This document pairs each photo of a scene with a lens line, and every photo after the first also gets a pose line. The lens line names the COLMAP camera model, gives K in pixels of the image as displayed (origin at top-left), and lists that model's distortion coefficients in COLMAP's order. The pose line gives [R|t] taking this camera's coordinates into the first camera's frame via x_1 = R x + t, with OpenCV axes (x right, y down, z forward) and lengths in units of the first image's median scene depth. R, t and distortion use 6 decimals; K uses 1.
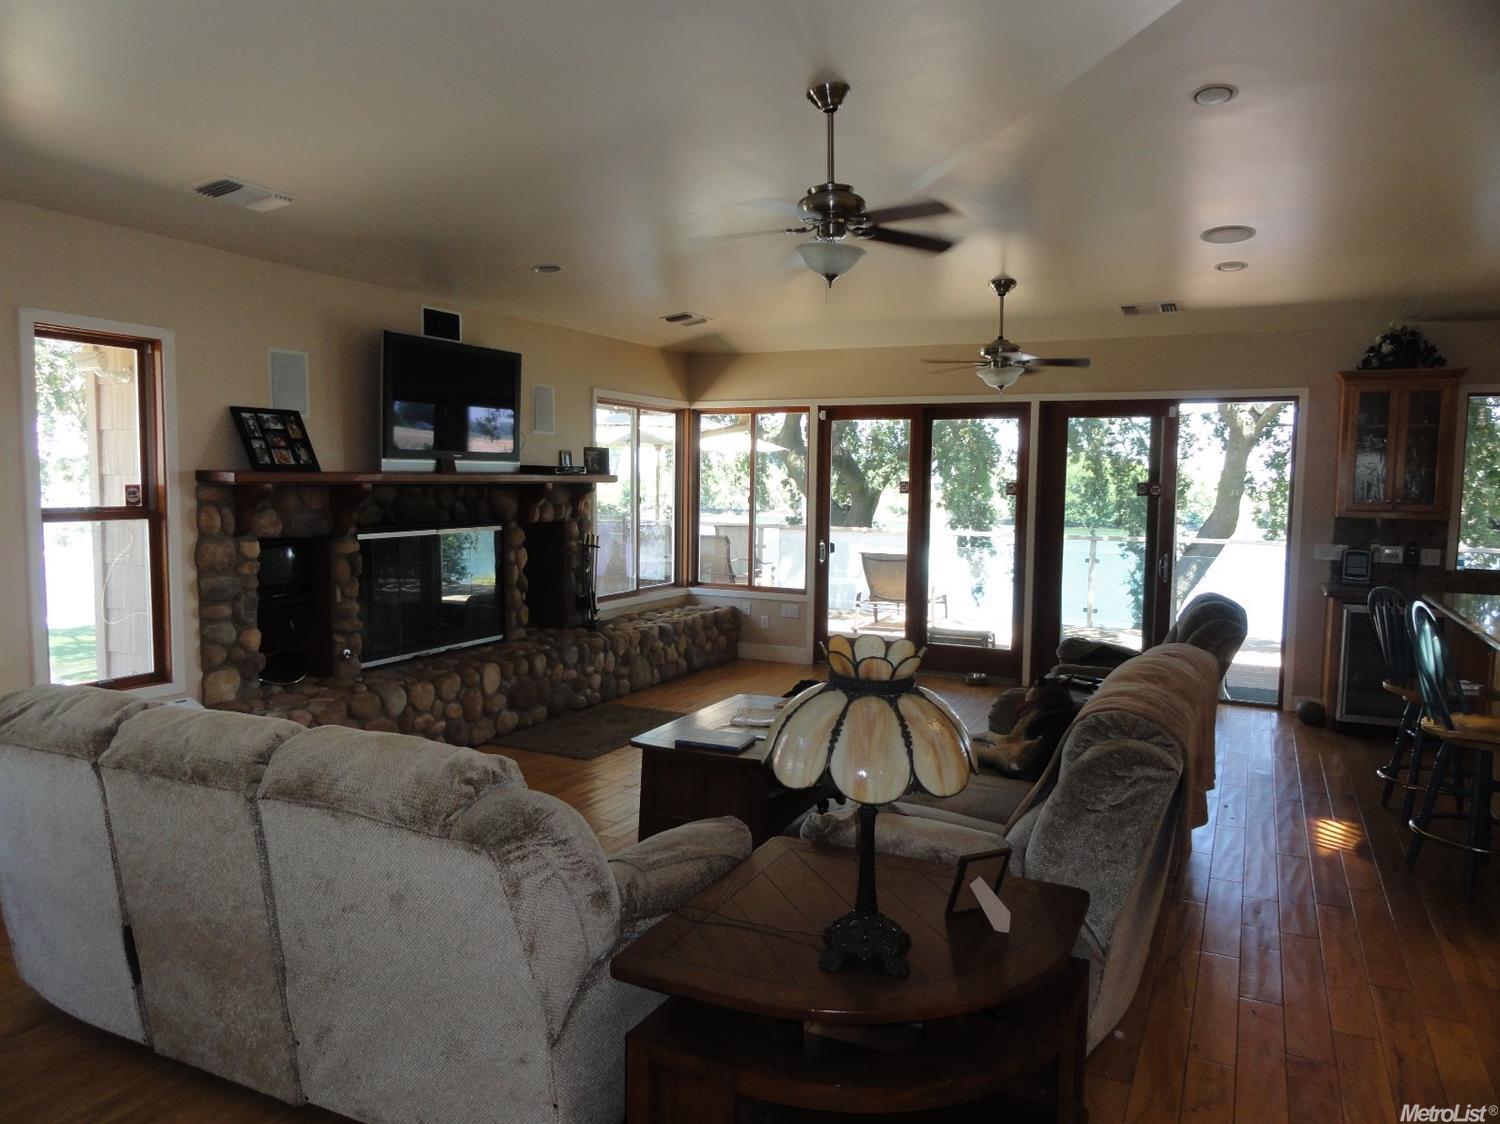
lens RADIAL K [[1052.6, 0, 750.0], [0, 1052.6, 562.0], [0, 0, 1]] dist [0.003293, 0.009681]
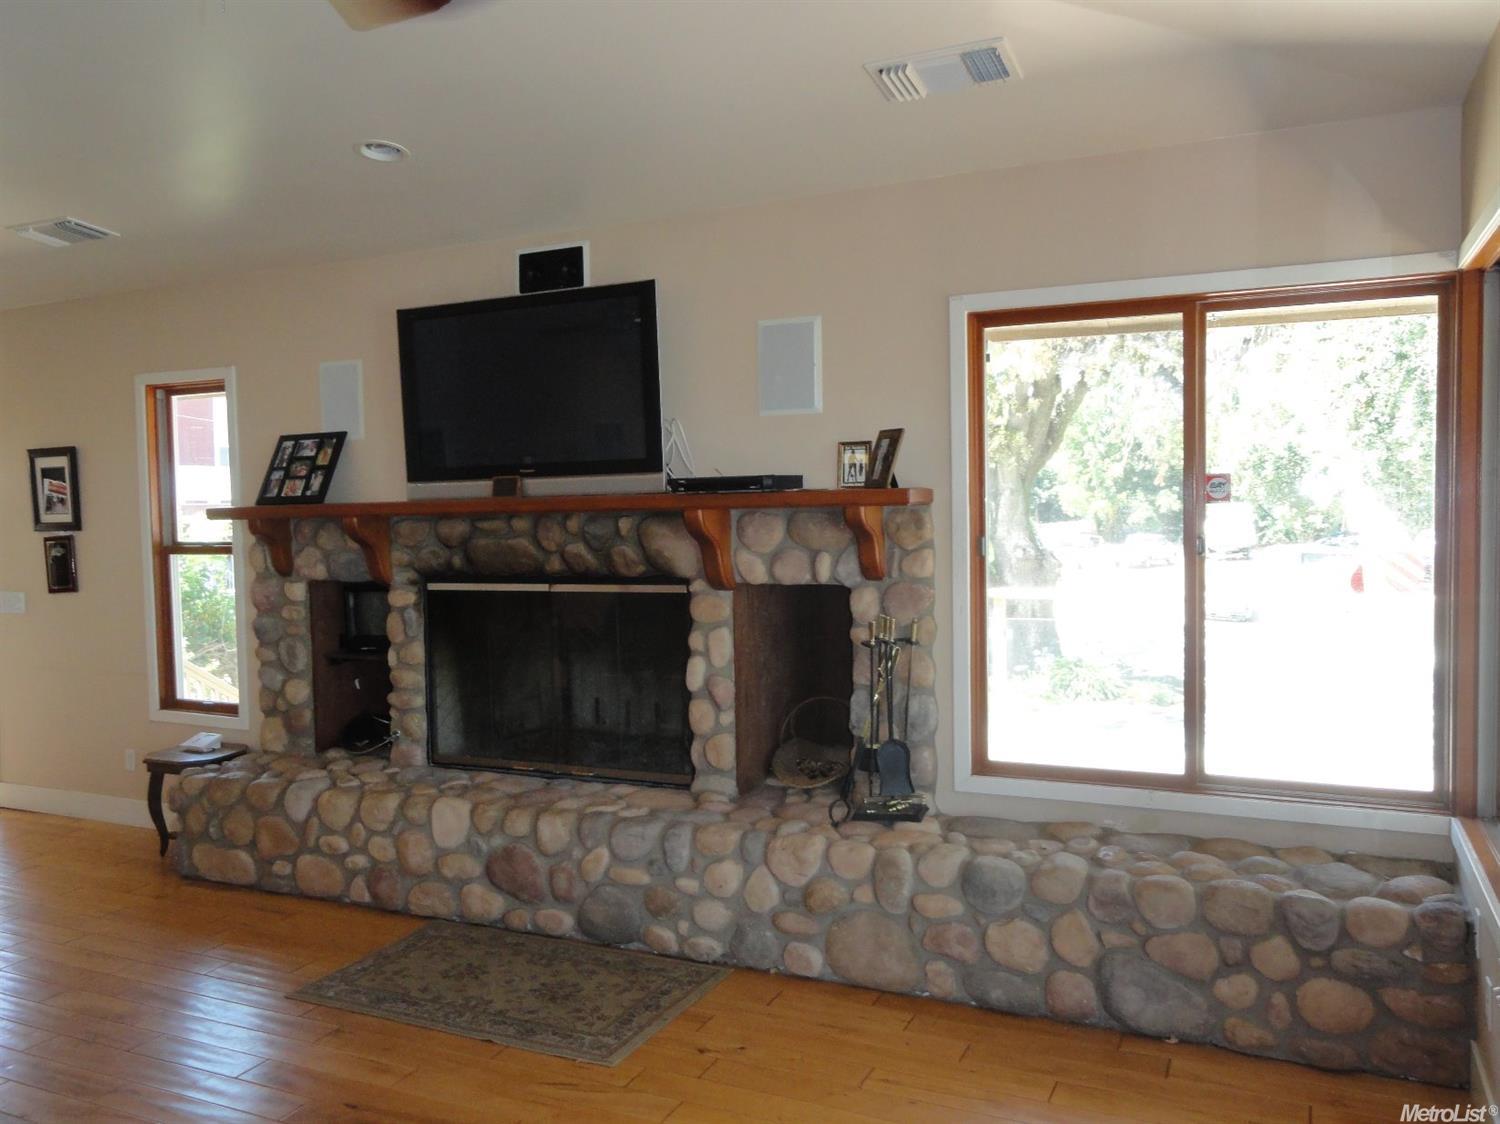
lens RADIAL K [[1173.6, 0, 750.0], [0, 1173.6, 562.0], [0, 0, 1]] dist [0.002194, 0.000938]
pose [[0.005620, 0.032409, -0.999459, 0.431935], [-0.060944, 0.997628, 0.032007, -0.075132], [0.998125, 0.060732, 0.007582, 1.109673]]
